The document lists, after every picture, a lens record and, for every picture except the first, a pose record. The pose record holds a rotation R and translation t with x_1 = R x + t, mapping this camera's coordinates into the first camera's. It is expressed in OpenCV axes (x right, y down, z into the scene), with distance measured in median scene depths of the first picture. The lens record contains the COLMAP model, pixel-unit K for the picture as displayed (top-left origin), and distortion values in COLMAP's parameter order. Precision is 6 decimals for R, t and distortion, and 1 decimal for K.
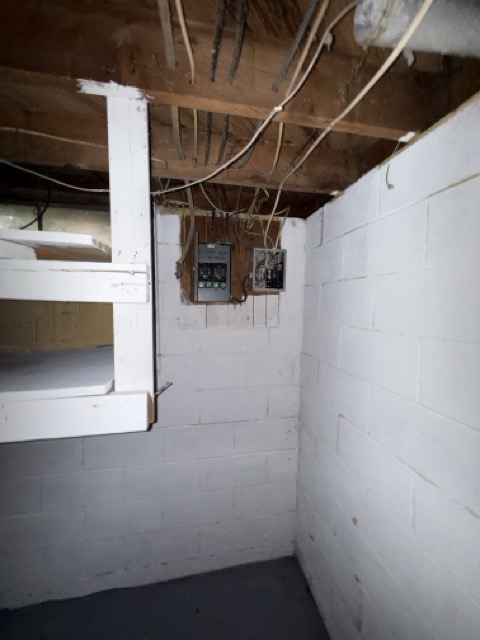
lens RADIAL K [[254.2, 0, 241.4], [0, 254.2, 317.0], [0, 0, 1]] dist [-0.000805, 0.000019]
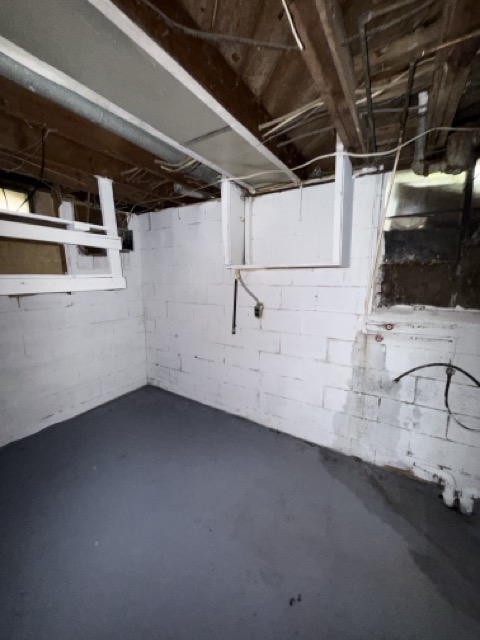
lens RADIAL K [[257.2, 0, 235.9], [0, 257.2, 318.8], [0, 0, 1]] dist [0.000564, 0.000123]
pose [[0.682234, -0.133437, 0.718854, -0.824080], [0.051180, 0.989509, 0.135105, 0.198560], [-0.729340, -0.055383, 0.681906, -1.031808]]
